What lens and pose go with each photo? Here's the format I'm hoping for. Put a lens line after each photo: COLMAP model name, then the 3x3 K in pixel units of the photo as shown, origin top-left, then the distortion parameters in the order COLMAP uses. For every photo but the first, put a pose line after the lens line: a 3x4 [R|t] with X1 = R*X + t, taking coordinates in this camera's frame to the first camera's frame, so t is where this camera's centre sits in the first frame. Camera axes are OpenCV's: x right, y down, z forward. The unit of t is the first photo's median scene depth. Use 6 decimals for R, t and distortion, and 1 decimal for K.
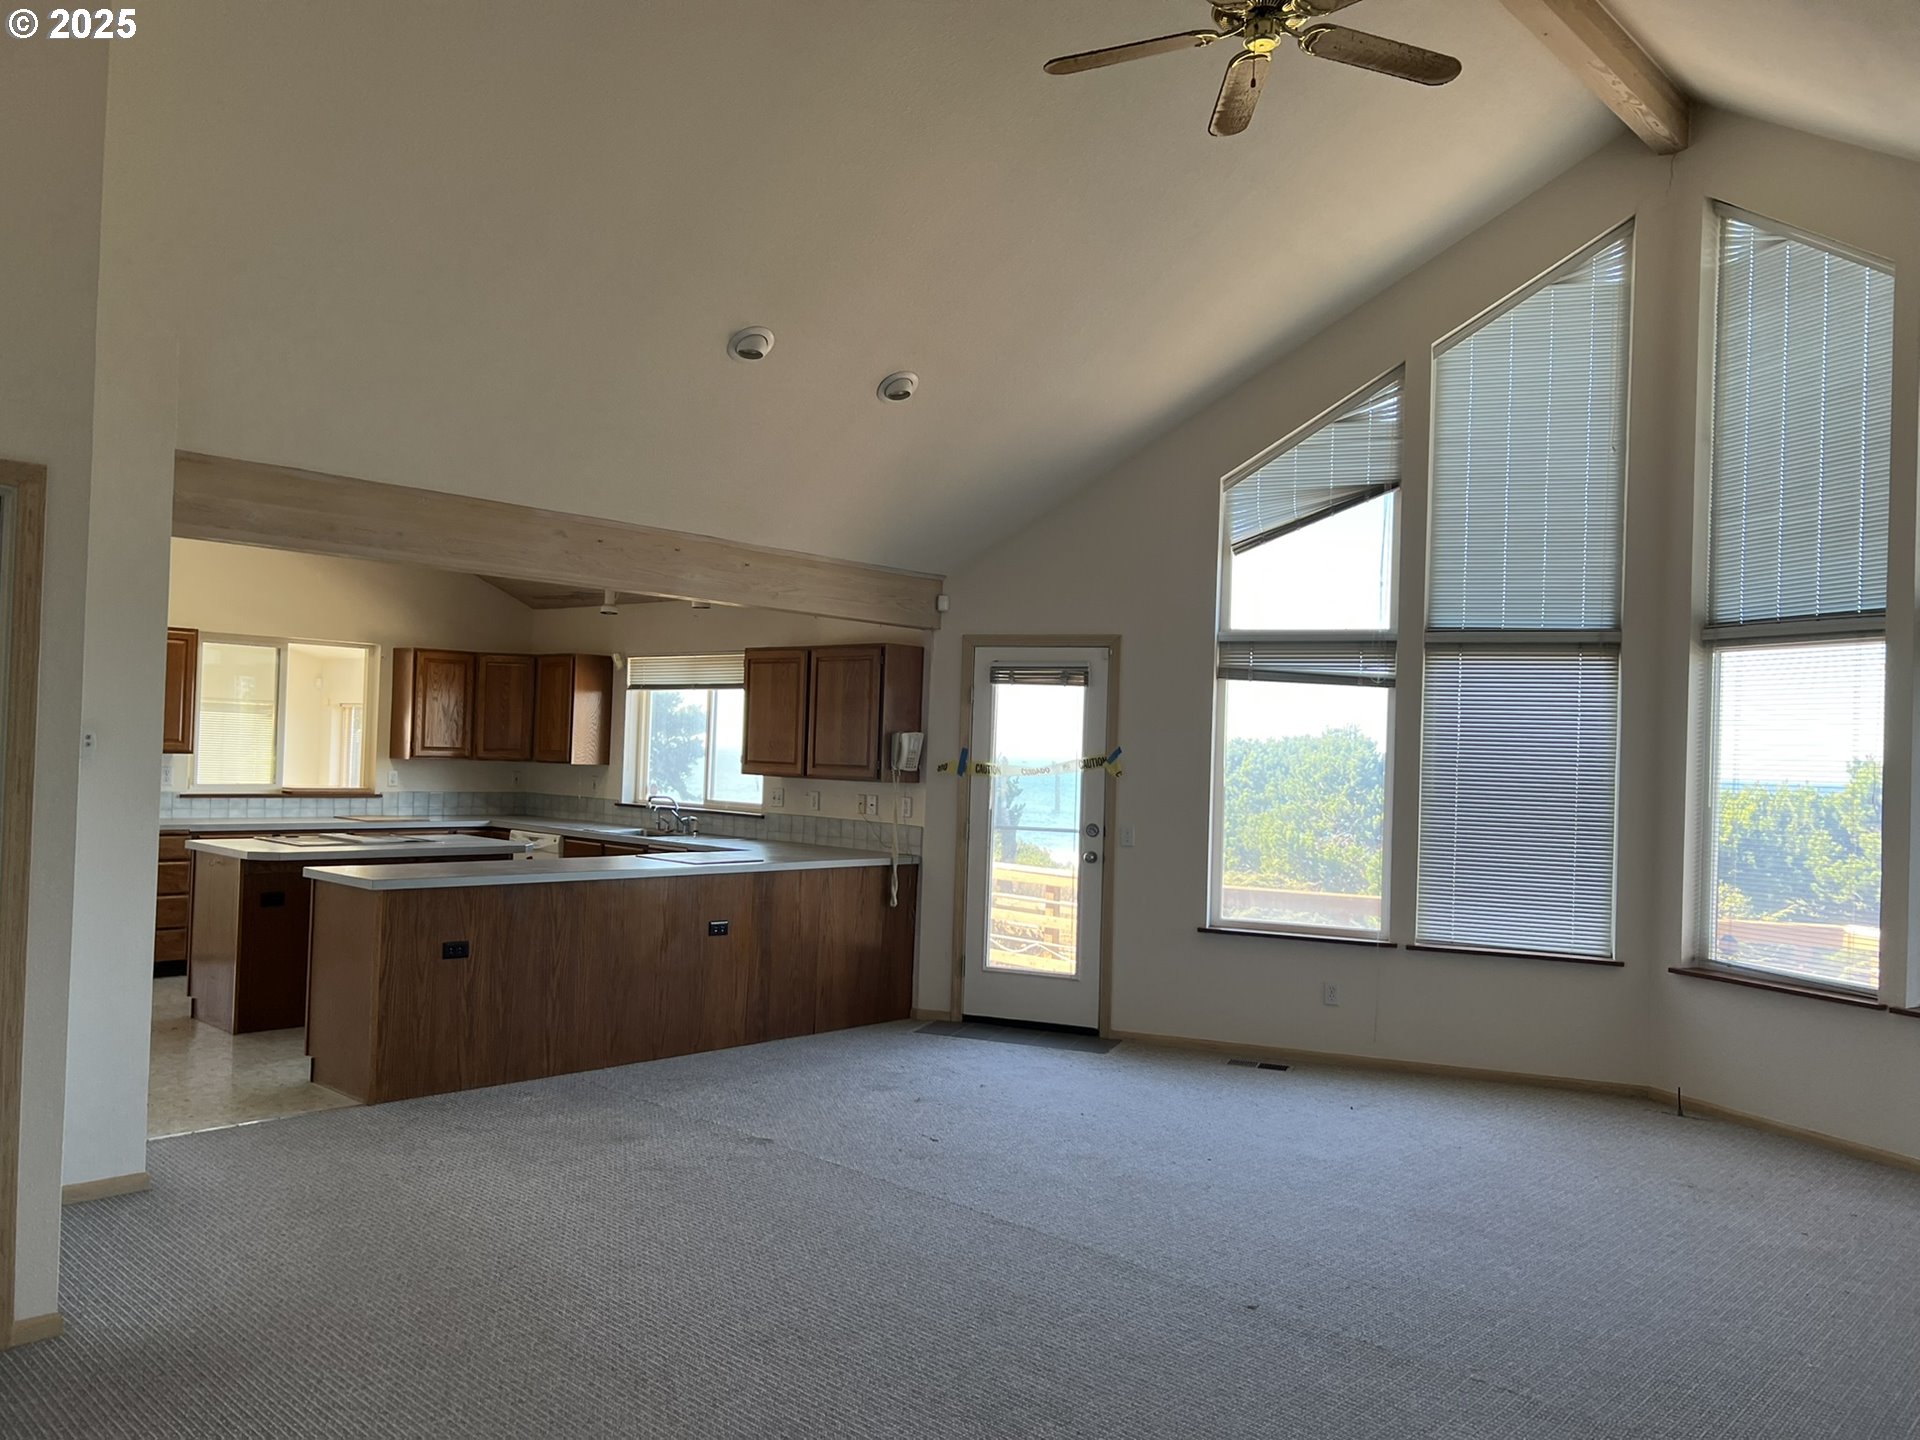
lens RADIAL K [[1437.1, 0, 960.2], [0, 1437.1, 728.0], [0, 0, 1]] dist [0.054873, -0.056074]
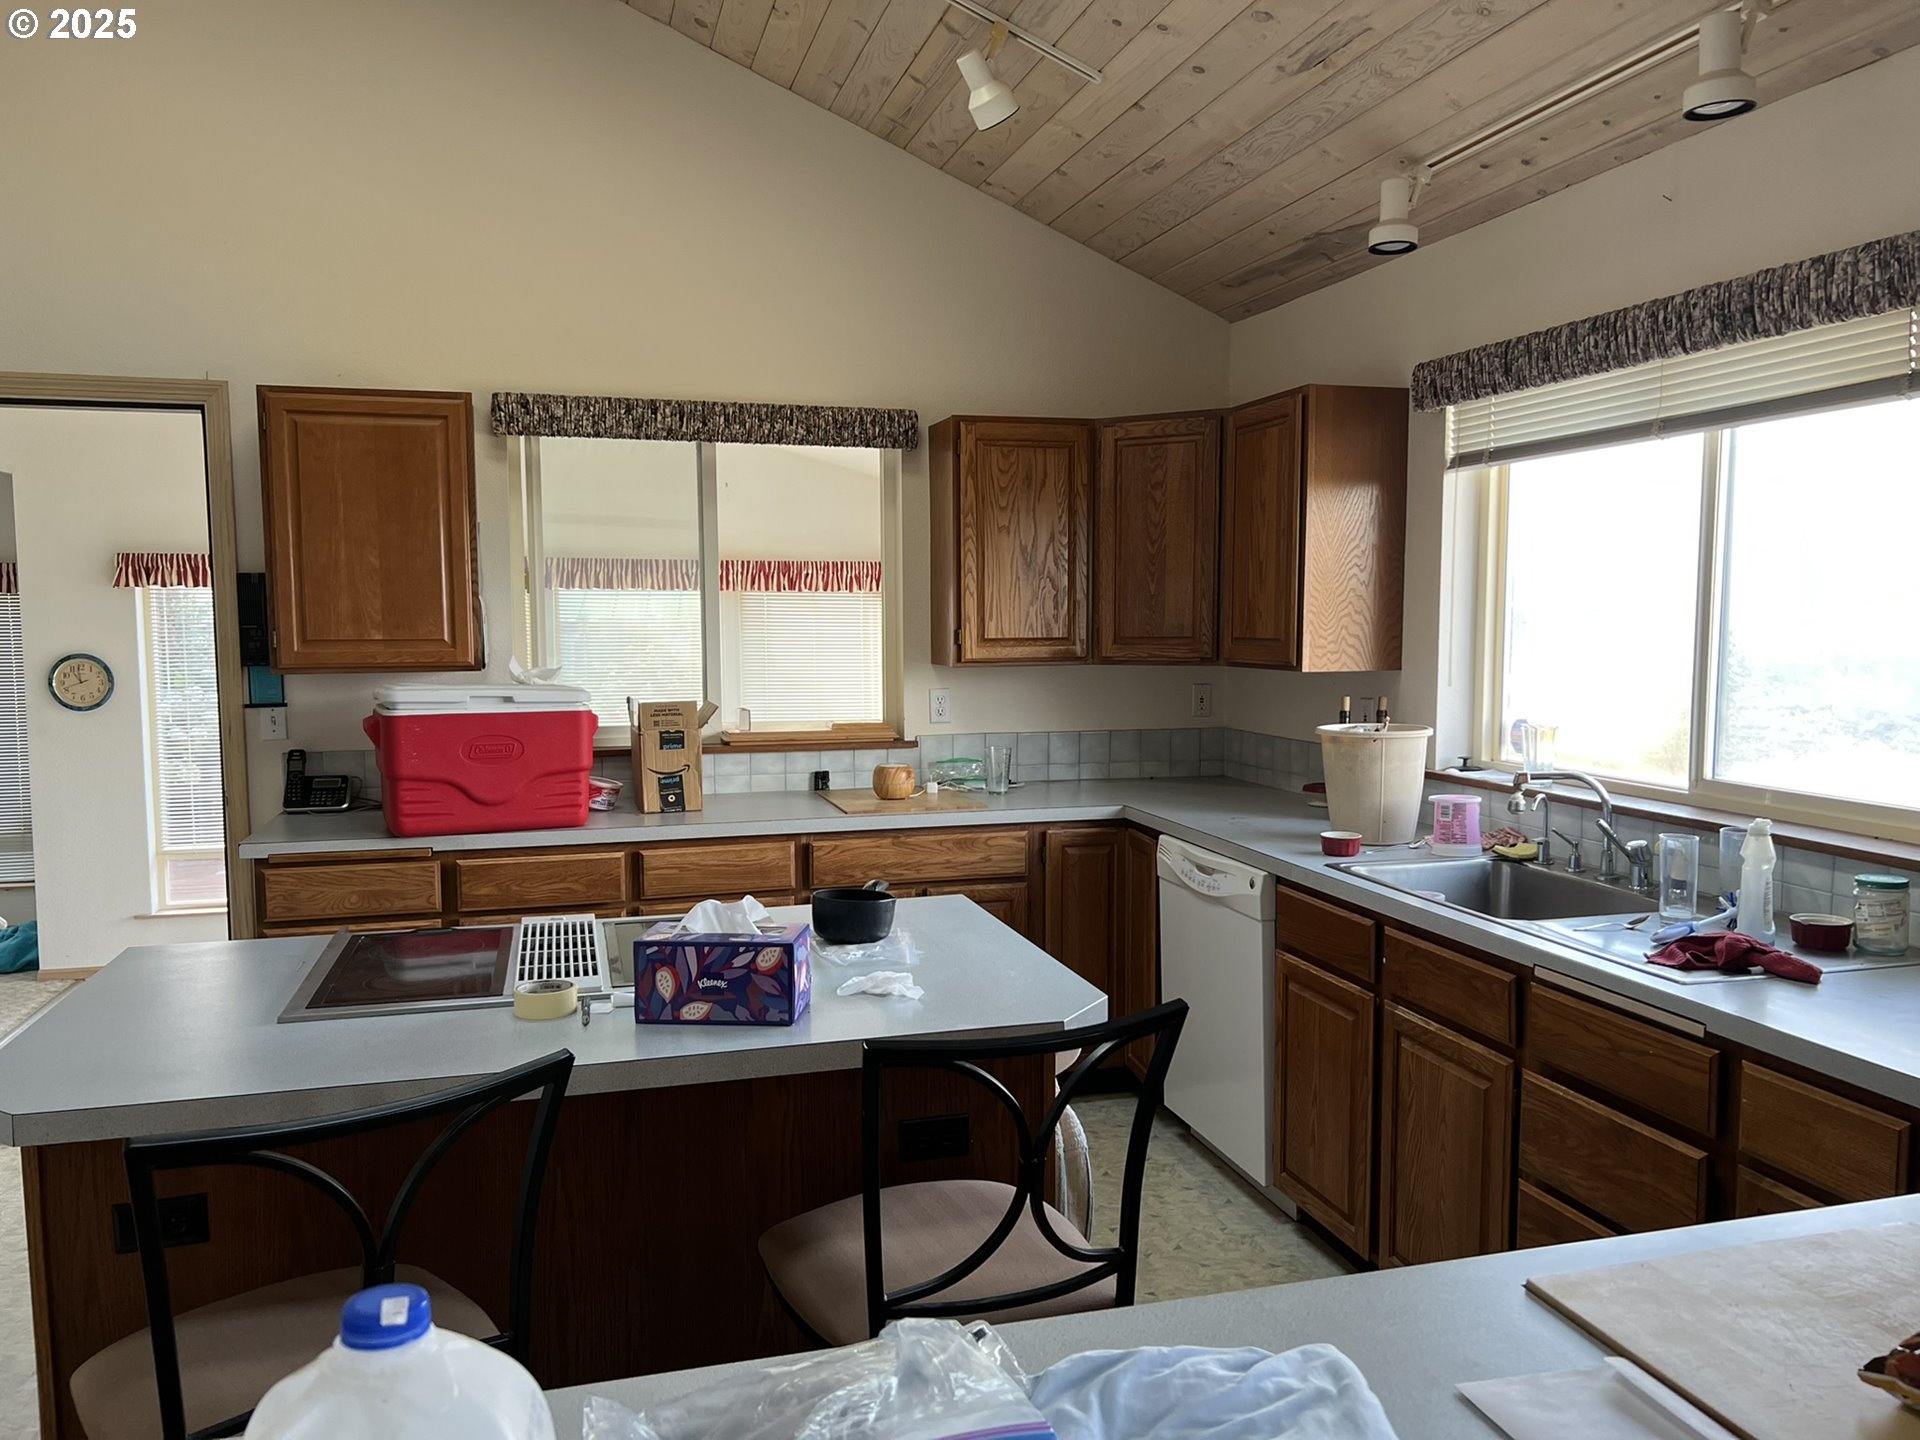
lens RADIAL K [[1437.1, 0, 976.2], [0, 1437.1, 729.5], [0, 0, 1]] dist [0.054873, -0.056074]
pose [[0.857382, 0.006246, -0.514644, -0.185032], [0.040176, 0.996063, 0.079021, 0.007806], [0.513111, -0.088427, 0.853755, 0.796987]]
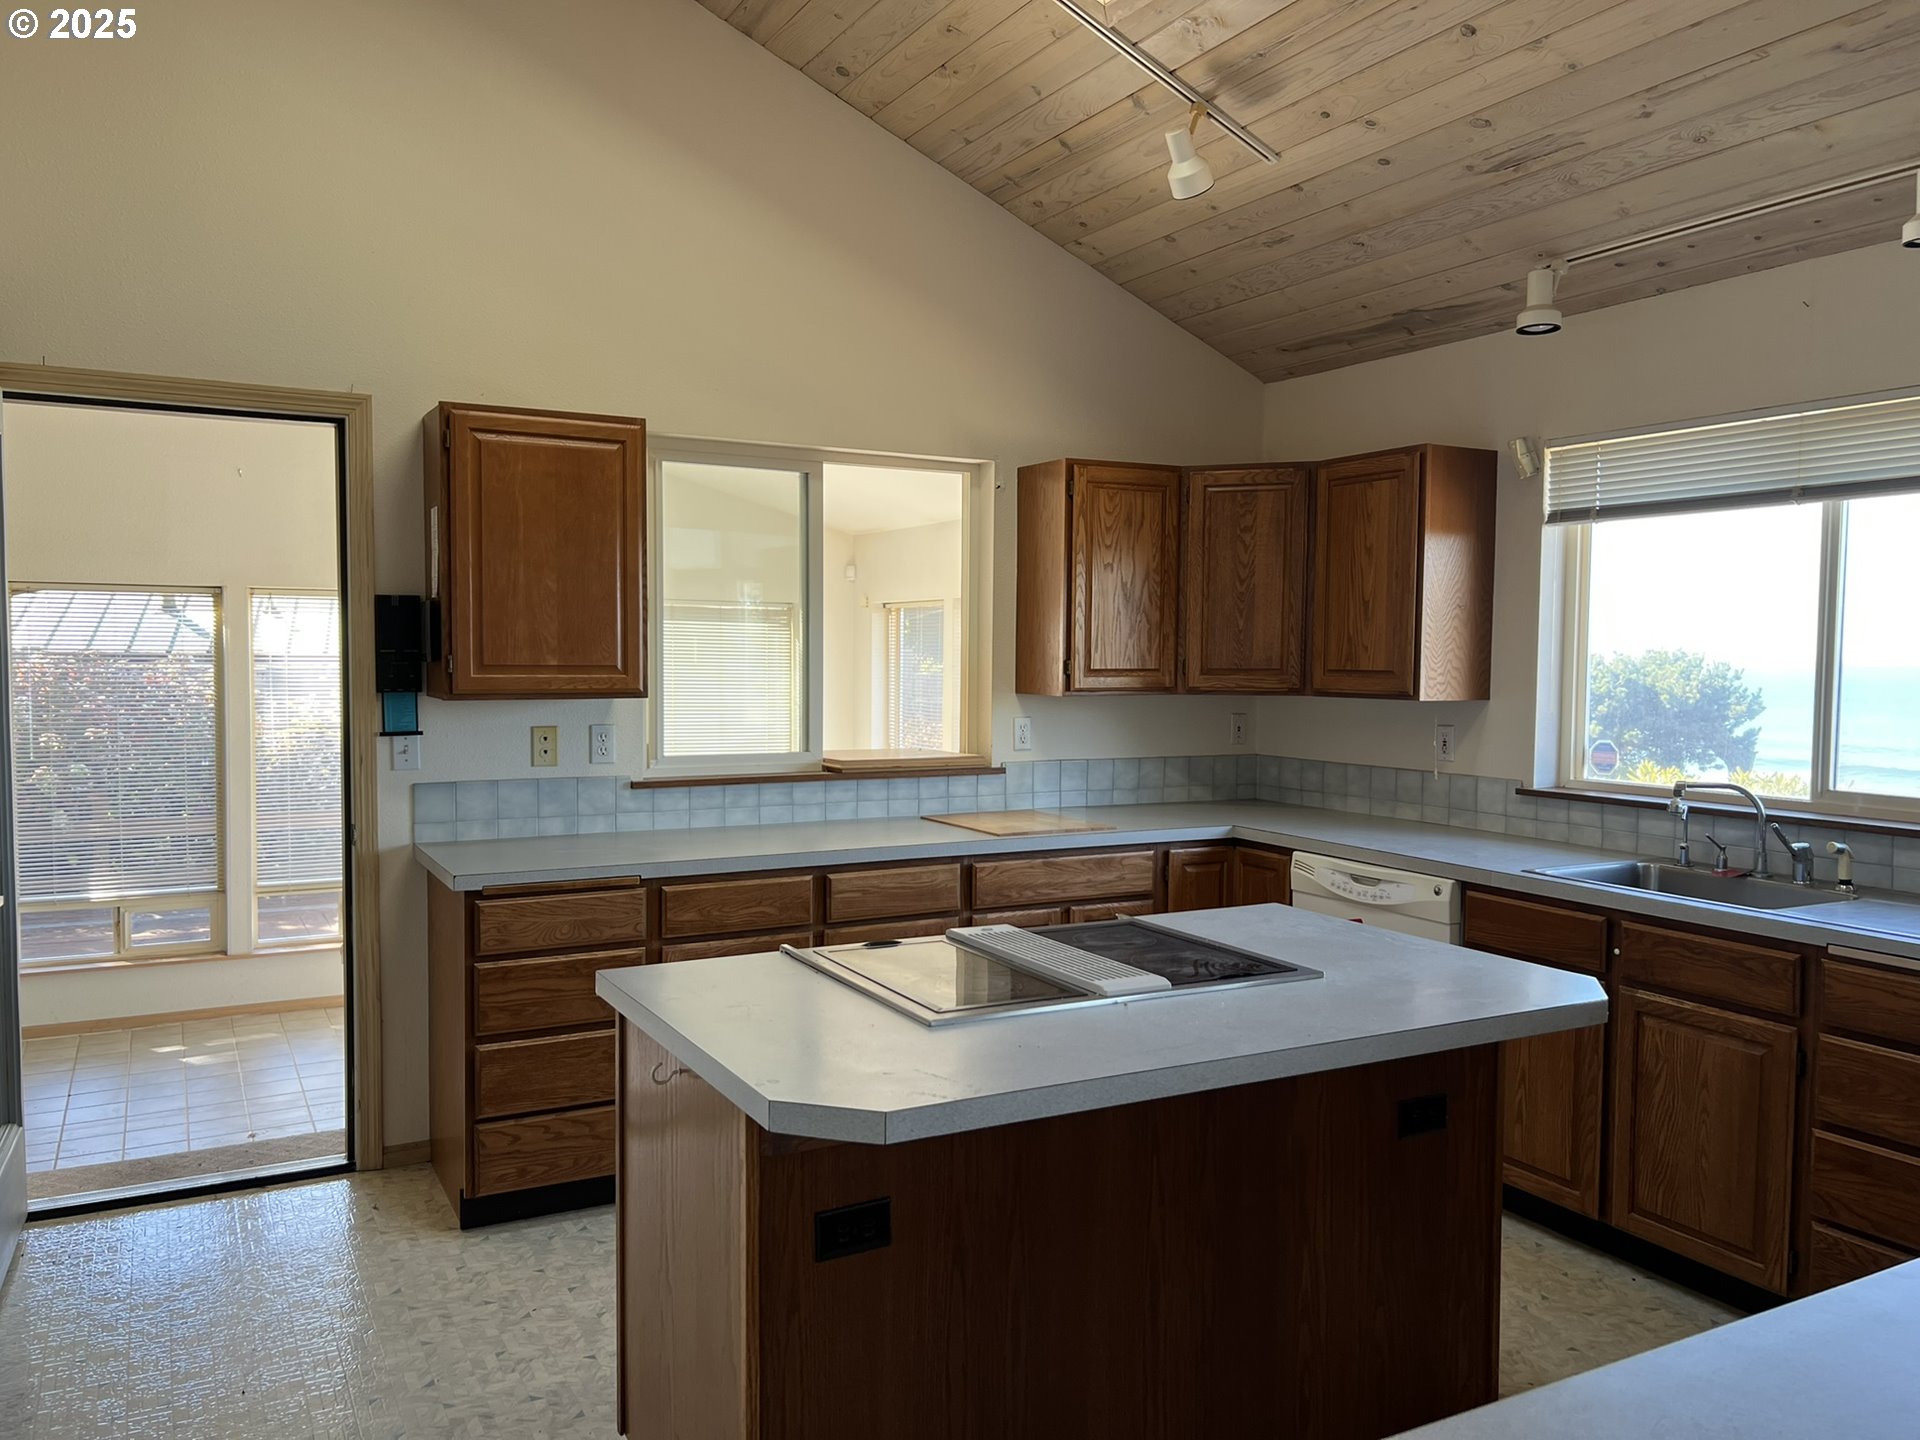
lens RADIAL K [[1437.1, 0, 944.6], [0, 1437.1, 727.4], [0, 0, 1]] dist [0.054873, -0.056074]
pose [[0.946380, -0.008749, -0.322938, -0.341543], [0.028771, 0.997944, 0.057277, 0.004993], [0.321773, -0.063497, 0.944685, 0.697728]]
